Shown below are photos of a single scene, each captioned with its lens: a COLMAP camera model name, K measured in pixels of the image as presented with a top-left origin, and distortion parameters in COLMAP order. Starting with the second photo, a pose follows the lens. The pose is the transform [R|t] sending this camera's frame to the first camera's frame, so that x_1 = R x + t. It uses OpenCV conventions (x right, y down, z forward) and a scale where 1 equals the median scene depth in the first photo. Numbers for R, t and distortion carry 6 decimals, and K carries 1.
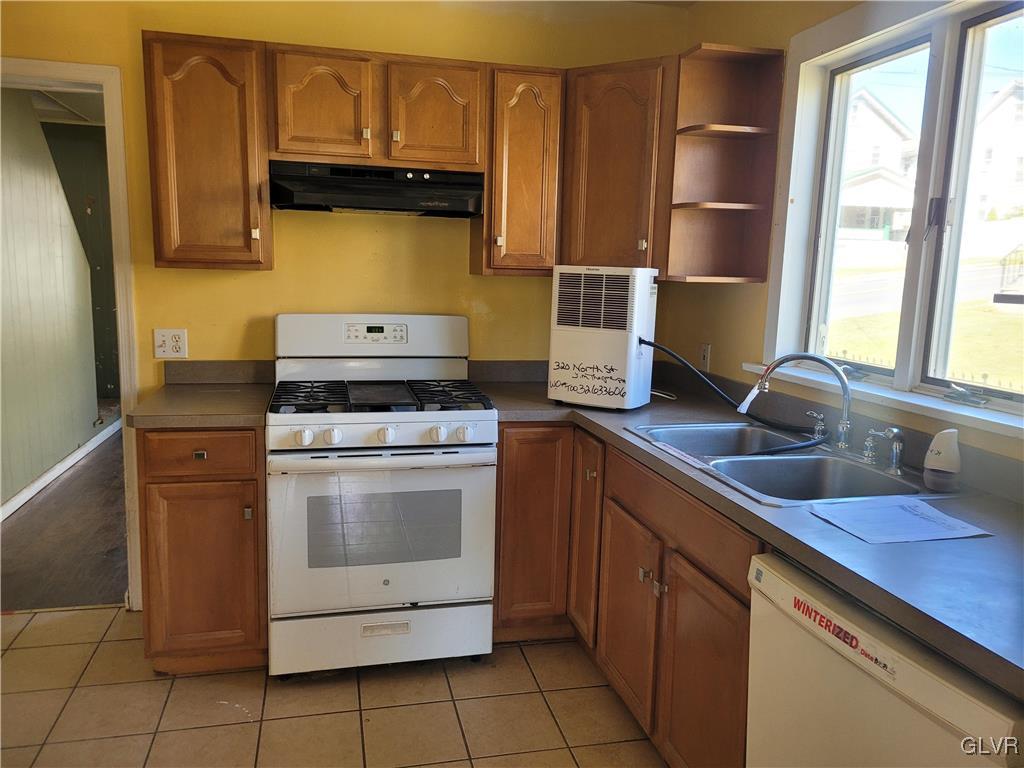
lens RADIAL K [[780.8, 0, 512.0], [0, 780.8, 384.0], [0, 0, 1]] dist [0.003666, 0.002189]
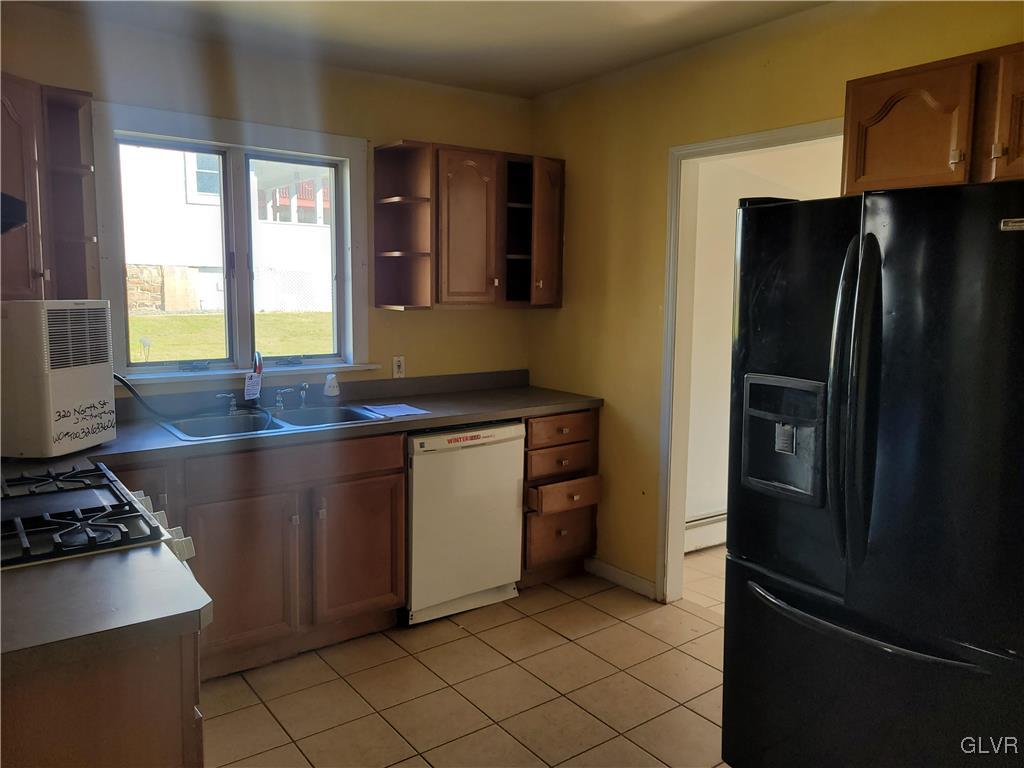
lens RADIAL K [[758.6, 0, 512.0], [0, 758.6, 384.0], [0, 0, 1]] dist [-0.001202, -0.000237]
pose [[-0.399858, -0.149497, 0.904303, -0.940201], [0.110457, 0.971559, 0.209456, -0.186280], [-0.909897, 0.183639, -0.371973, 0.876302]]
